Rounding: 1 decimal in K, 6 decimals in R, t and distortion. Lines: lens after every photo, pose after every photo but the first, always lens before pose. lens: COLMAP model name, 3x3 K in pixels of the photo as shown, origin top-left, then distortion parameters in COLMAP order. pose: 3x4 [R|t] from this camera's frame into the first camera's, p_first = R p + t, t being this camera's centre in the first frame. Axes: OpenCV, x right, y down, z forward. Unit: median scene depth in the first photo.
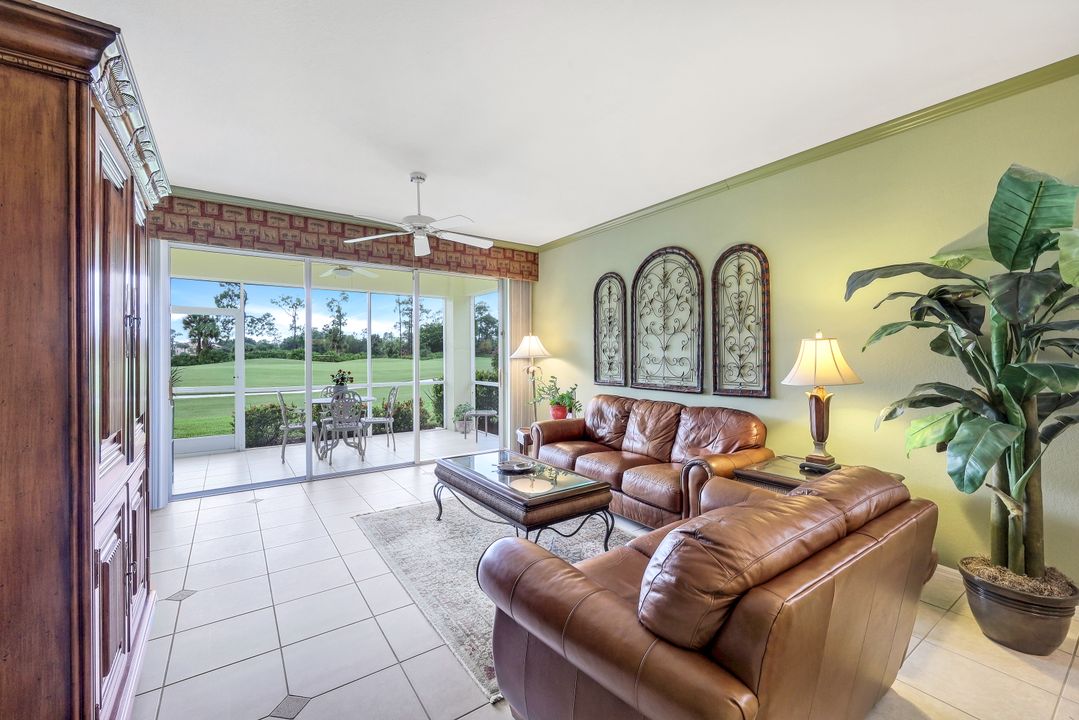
lens RADIAL K [[442.4, 0, 533.6], [0, 442.4, 353.2], [0, 0, 1]] dist [-0.000543, -0.000025]
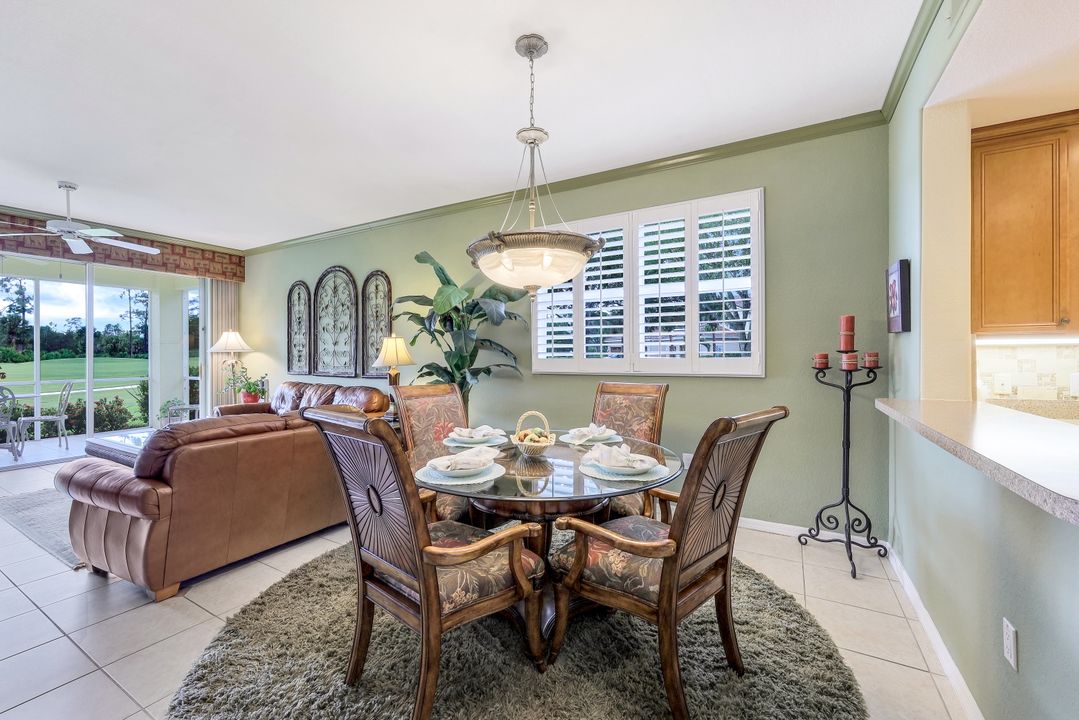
lens RADIAL K [[442.4, 0, 533.6], [0, 442.4, 353.2], [0, 0, 1]] dist [-0.000543, -0.000025]
pose [[0.904023, 0.002181, 0.427478, 0.247378], [-0.003107, 0.999994, 0.001471, 0.011909], [-0.427473, -0.002658, 0.904024, -0.384369]]
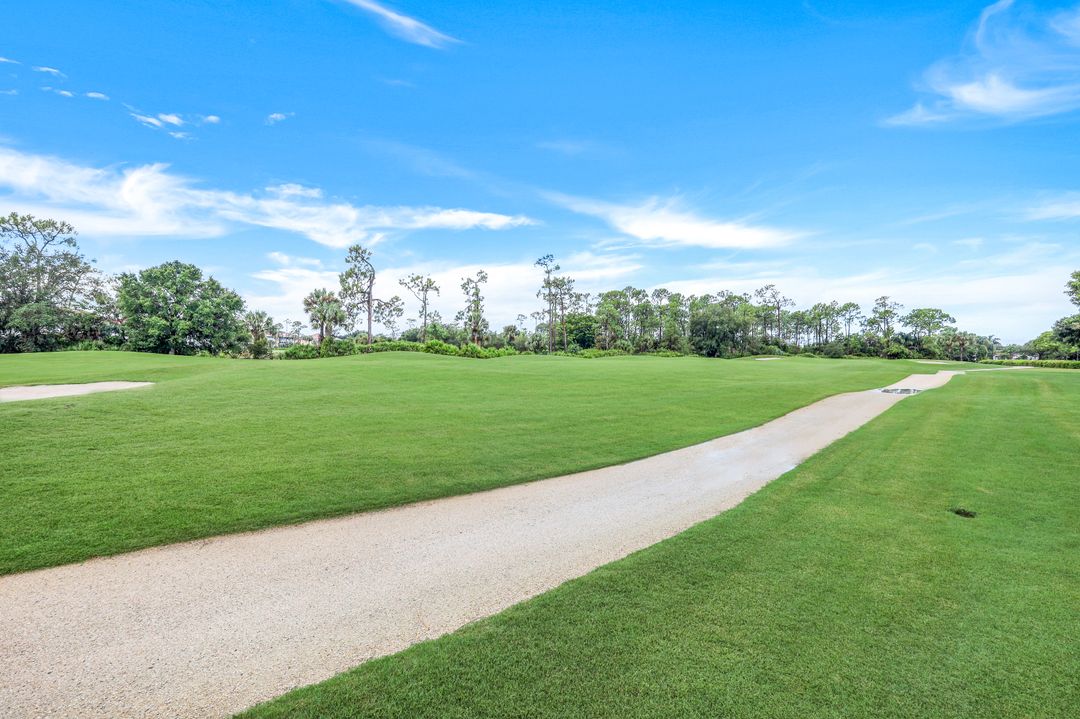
lens RADIAL K [[495.9, 0, 538.6], [0, 495.9, 354.9], [0, 0, 1]] dist [-0.000572, -0.000429]
pose [[0.972041, 0.020337, -0.233929, -2.529324], [-0.019189, 0.999790, 0.007182, 0.102855], [0.234026, -0.002493, 0.972227, 3.375744]]
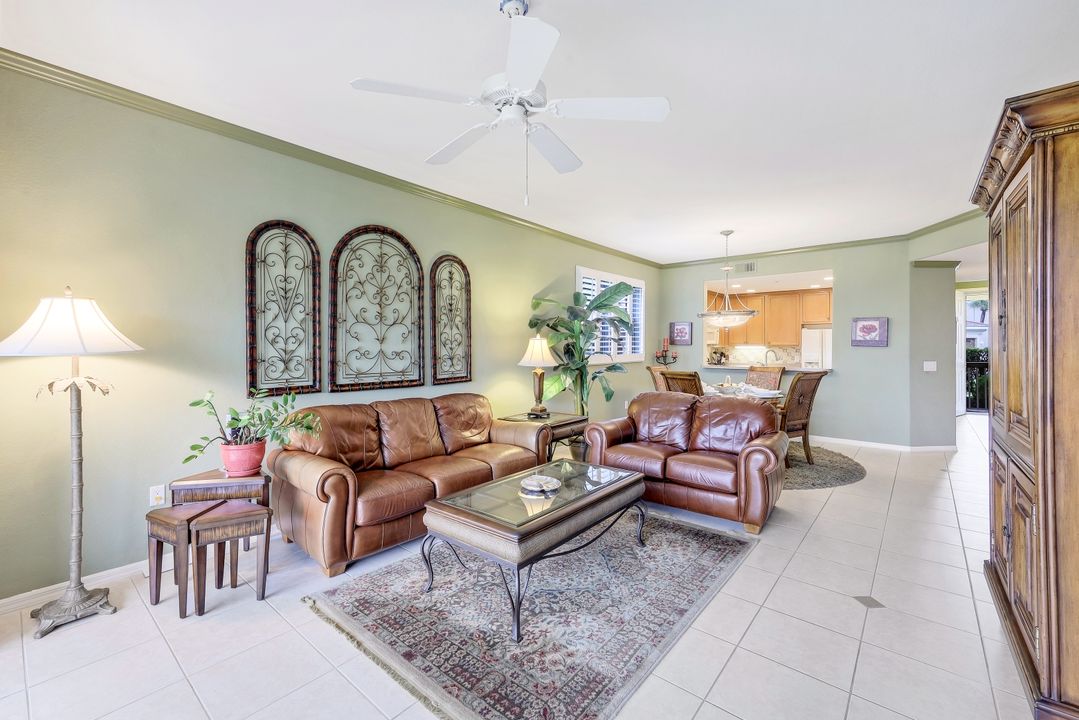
lens RADIAL K [[442.4, 0, 533.6], [0, 442.4, 353.2], [0, 0, 1]] dist [-0.000543, -0.000025]
pose [[-0.257756, -0.011956, 0.966136, -0.582151], [-0.005988, 0.999924, 0.010777, 0.002764], [-0.966191, -0.003008, -0.257808, 0.857287]]
